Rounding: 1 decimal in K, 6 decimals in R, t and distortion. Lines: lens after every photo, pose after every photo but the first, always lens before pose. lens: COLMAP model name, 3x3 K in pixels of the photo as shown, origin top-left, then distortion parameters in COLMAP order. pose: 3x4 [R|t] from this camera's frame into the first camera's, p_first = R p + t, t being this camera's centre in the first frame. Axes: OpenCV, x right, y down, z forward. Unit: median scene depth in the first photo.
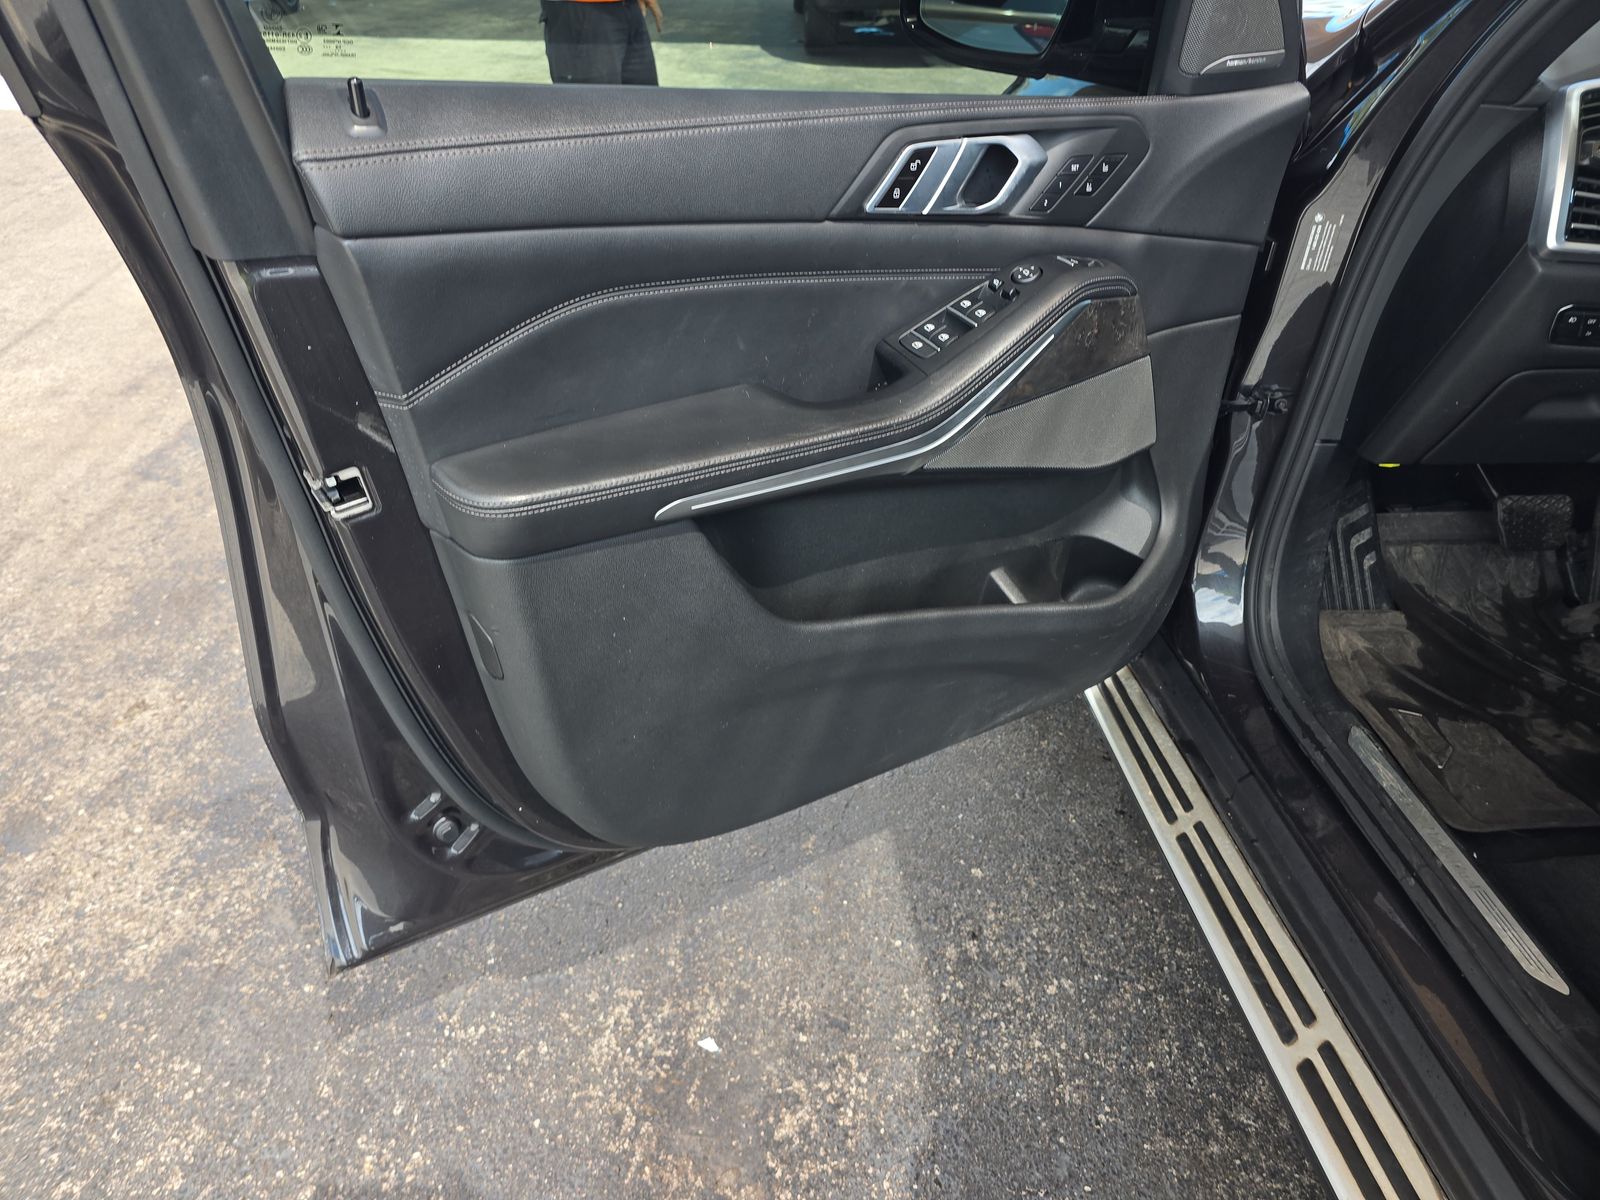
lens RADIAL K [[1085.8, 0, 802.7], [0, 1085.8, 602.0], [0, 0, 1]] dist [0.035245, -0.035568]
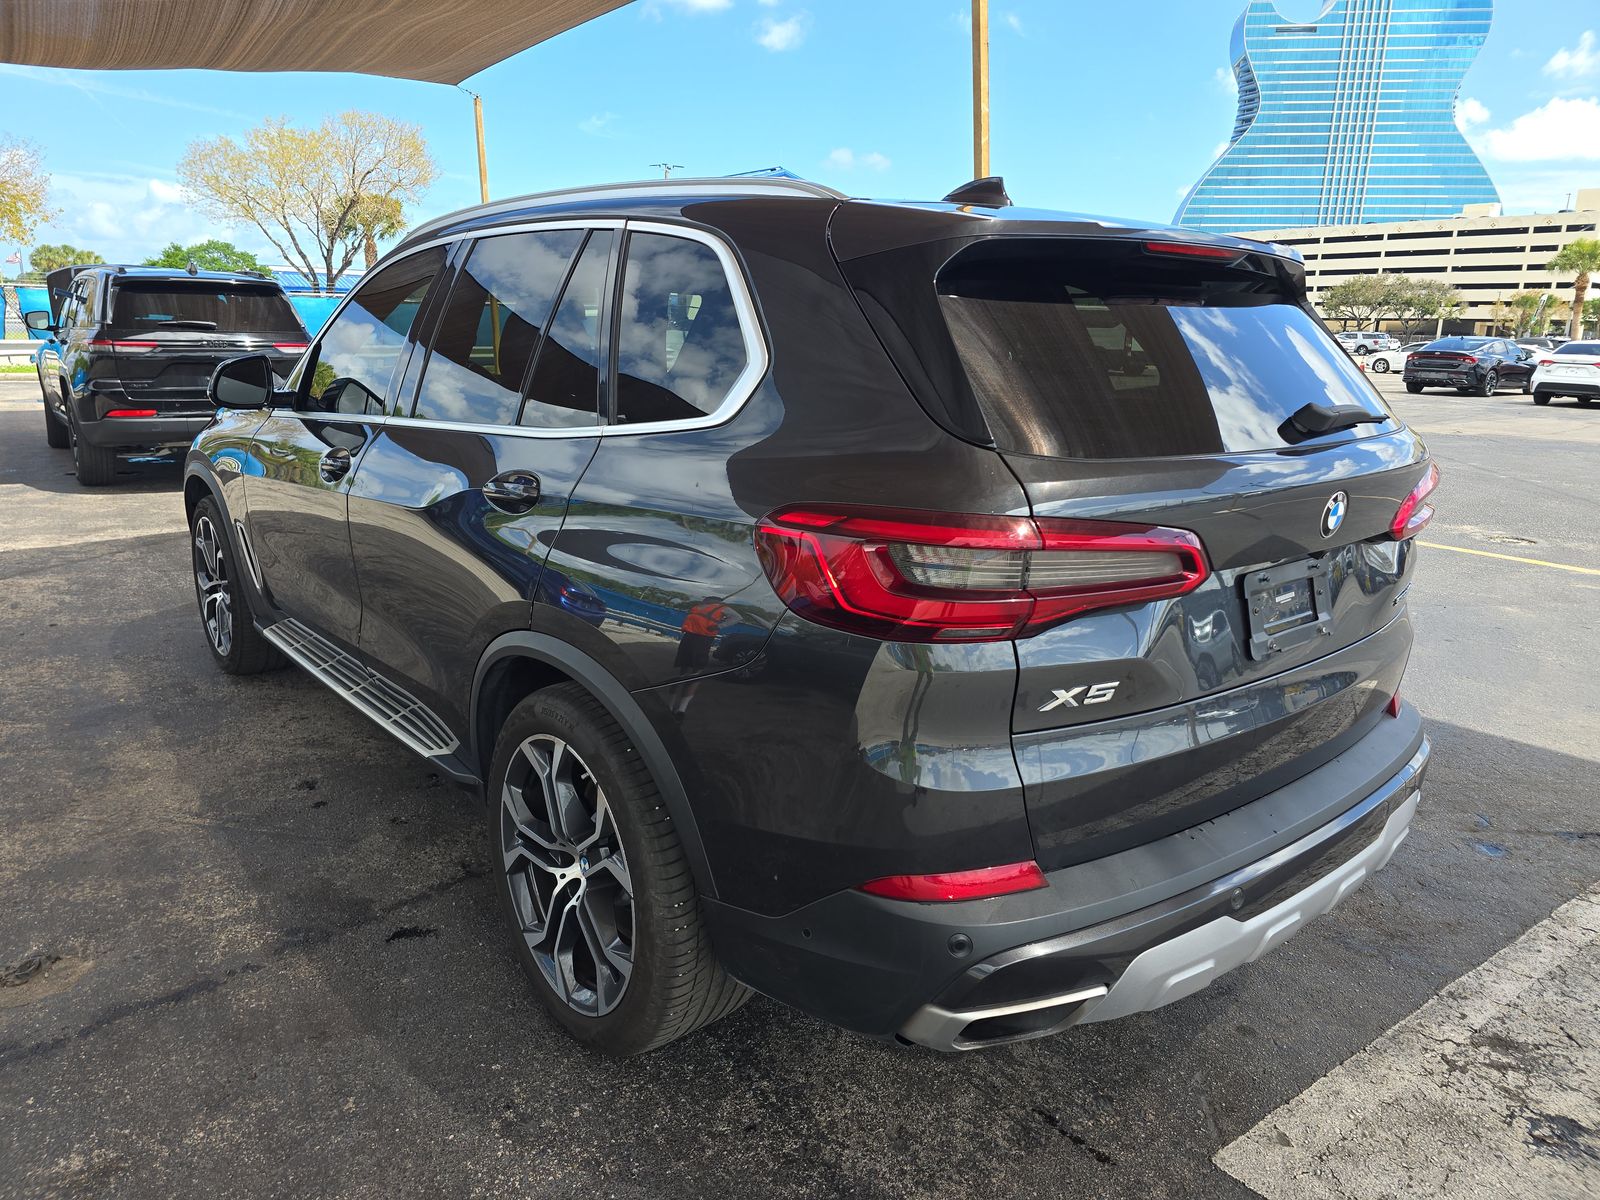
lens RADIAL K [[1085.8, 0, 799.8], [0, 1085.8, 598.2], [0, 0, 1]] dist [0.035245, -0.035568]
pose [[0.816231, -0.142057, 0.559988, -0.213259], [0.316699, 0.920703, -0.228053, 0.166696], [-0.483185, 0.363492, 0.796496, -0.441341]]
